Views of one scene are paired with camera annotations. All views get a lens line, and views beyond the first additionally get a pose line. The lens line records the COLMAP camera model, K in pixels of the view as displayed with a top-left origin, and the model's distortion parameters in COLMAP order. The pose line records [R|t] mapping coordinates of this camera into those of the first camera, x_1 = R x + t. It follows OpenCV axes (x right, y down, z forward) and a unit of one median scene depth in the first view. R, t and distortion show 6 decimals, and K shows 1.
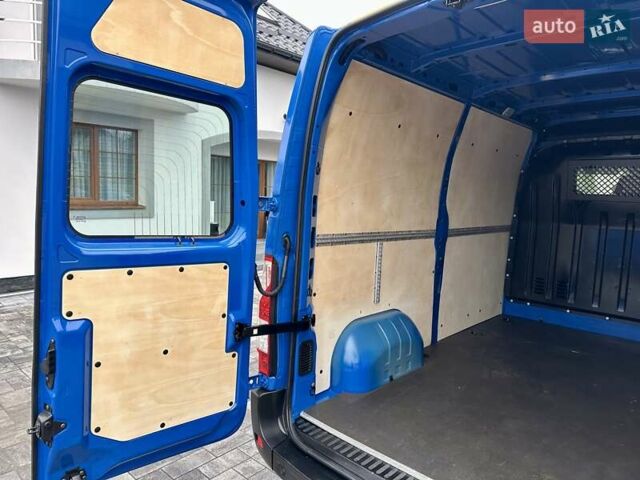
lens RADIAL K [[445.0, 0, 321.8], [0, 445.0, 228.7], [0, 0, 1]] dist [0.024474, -0.041975]
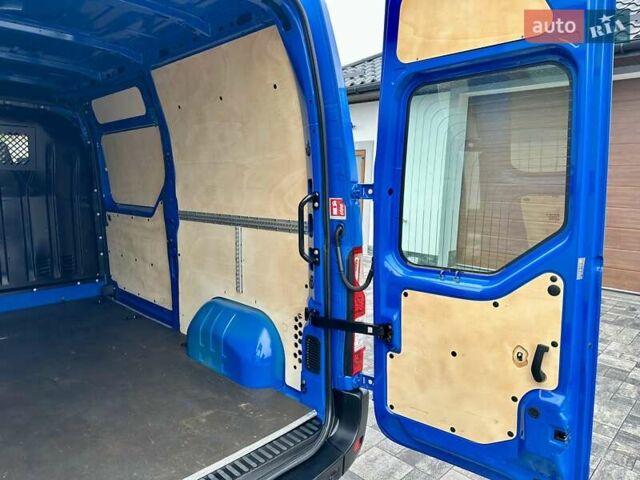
lens RADIAL K [[445.0, 0, 321.8], [0, 445.0, 228.7], [0, 0, 1]] dist [0.024474, -0.041975]
pose [[0.009769, -0.149145, 0.988767, -0.362609], [0.062562, 0.986968, 0.148255, -0.047596], [-0.997993, 0.060411, 0.018973, 0.407903]]
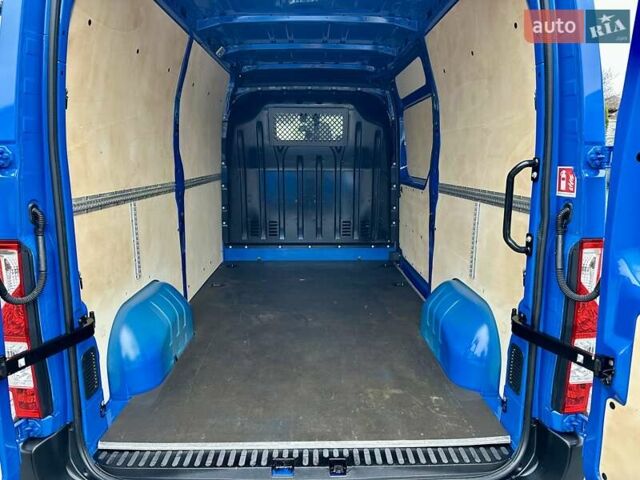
lens RADIAL K [[441.8, 0, 320.0], [0, 441.8, 240.0], [0, 0, 1]] dist [0.010683, -0.036996]
pose [[0.707071, -0.168345, 0.686811, -0.194993], [0.075739, 0.983691, 0.163141, -0.006730], [-0.703074, -0.063334, 0.708290, 0.216768]]
